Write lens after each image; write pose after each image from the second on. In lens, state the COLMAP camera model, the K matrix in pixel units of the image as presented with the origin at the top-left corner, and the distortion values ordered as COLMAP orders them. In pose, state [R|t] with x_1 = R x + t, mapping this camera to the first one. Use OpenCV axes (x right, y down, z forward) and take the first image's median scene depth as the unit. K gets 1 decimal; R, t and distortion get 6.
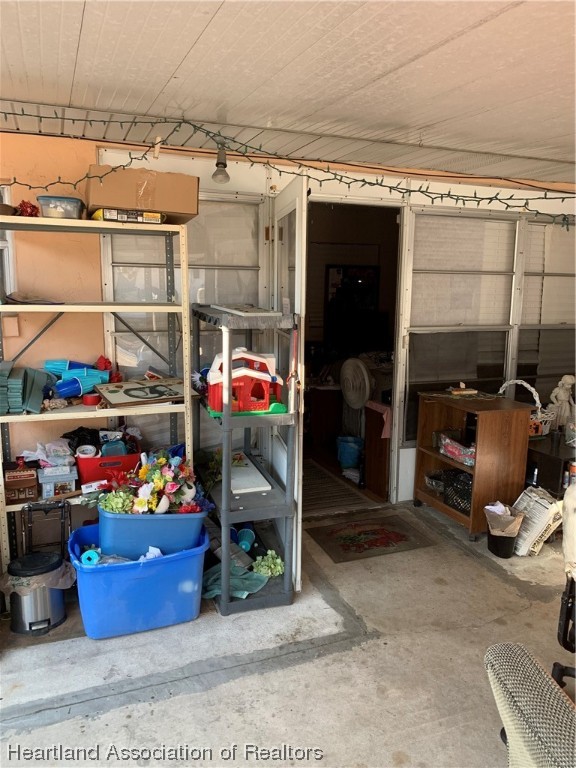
lens RADIAL K [[575.4, 0, 284.0], [0, 575.4, 383.9], [0, 0, 1]] dist [0.002781, -0.016908]
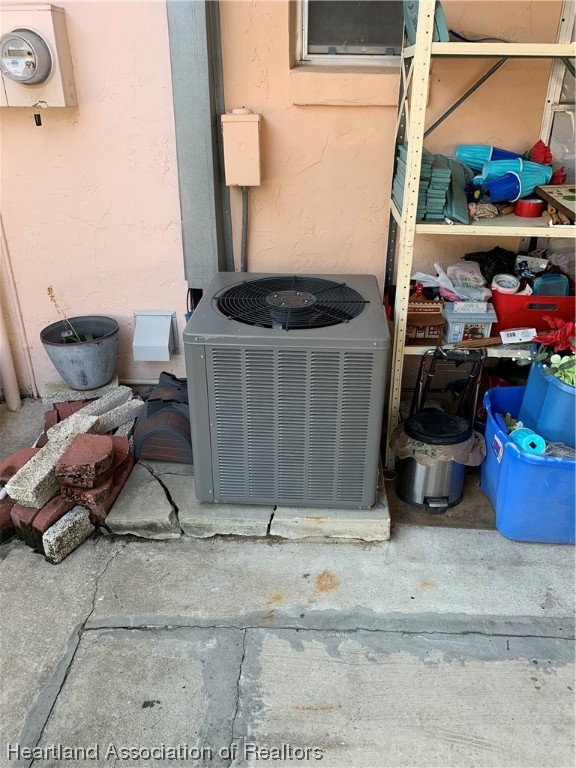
lens RADIAL K [[575.4, 0, 291.1], [0, 575.4, 381.9], [0, 0, 1]] dist [0.002781, -0.016908]
pose [[0.910137, 0.182288, -0.372051, -0.314510], [-0.057209, 0.944699, 0.322910, 0.018749], [0.410339, -0.272608, 0.870234, 0.252223]]
